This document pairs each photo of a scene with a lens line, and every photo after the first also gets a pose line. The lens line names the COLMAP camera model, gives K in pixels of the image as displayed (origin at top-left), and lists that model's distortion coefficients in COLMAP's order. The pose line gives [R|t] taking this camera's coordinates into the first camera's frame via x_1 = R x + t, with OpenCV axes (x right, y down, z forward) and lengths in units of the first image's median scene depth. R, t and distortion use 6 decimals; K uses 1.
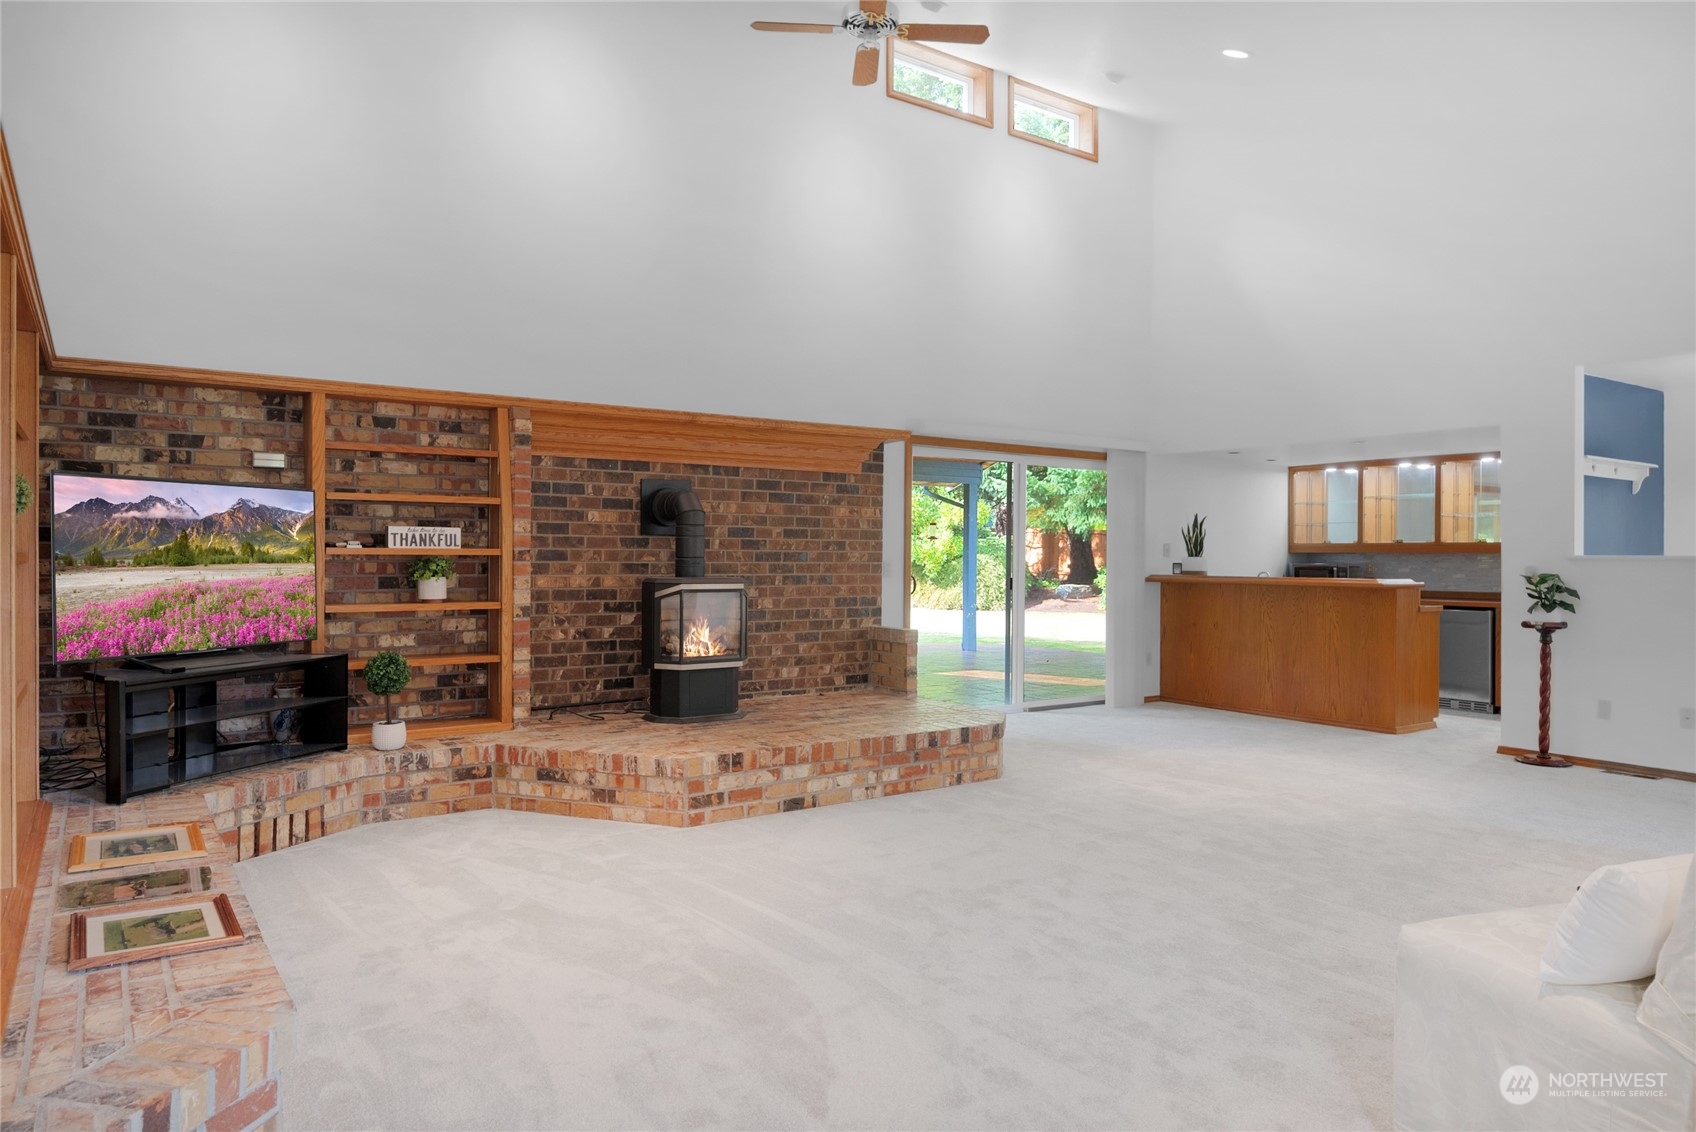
lens RADIAL K [[1069.4, 0, 846.6], [0, 1069.4, 540.2], [0, 0, 1]] dist [0.003993, 0.000702]
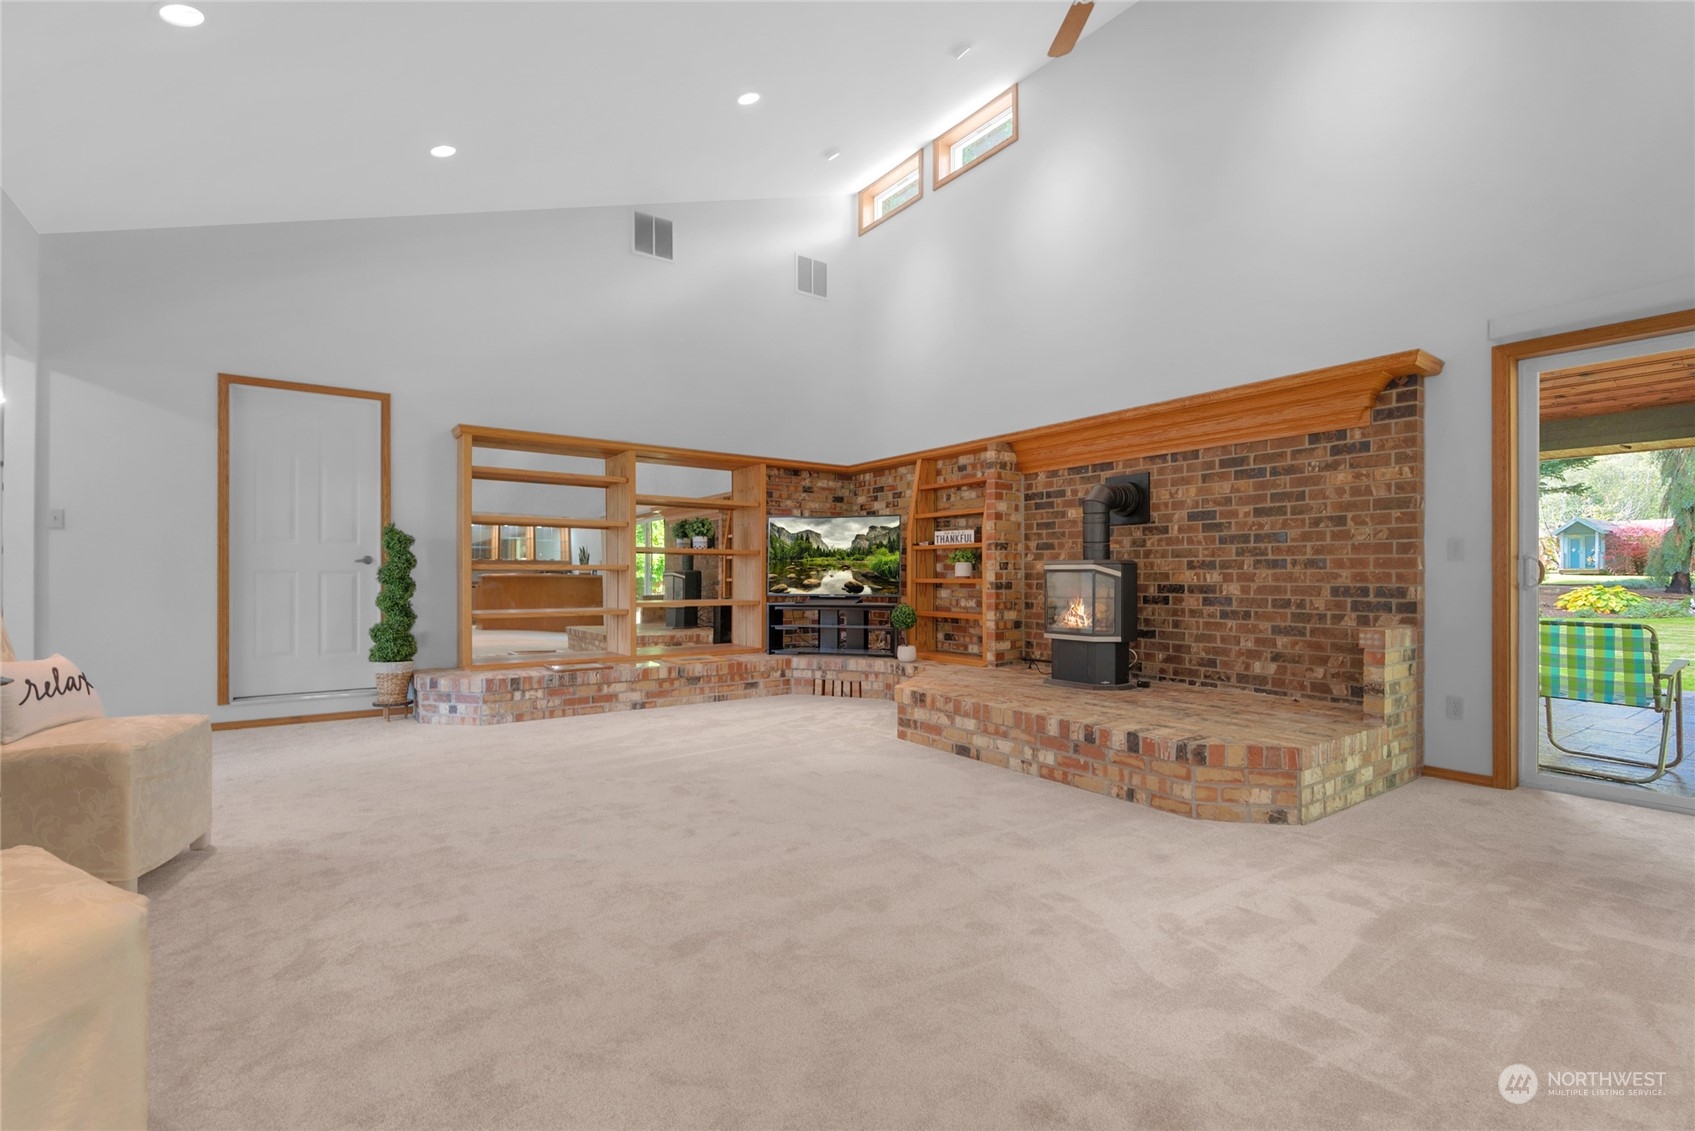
lens RADIAL K [[750.2, 0, 847.5], [0, 750.2, 565.5], [0, 0, 1]] dist [0.000372, 0.000268]
pose [[0.023017, -0.020321, -0.999529, 0.575284], [0.010940, 0.999739, -0.020073, 0.048158], [0.999675, -0.010472, 0.023234, 0.654192]]
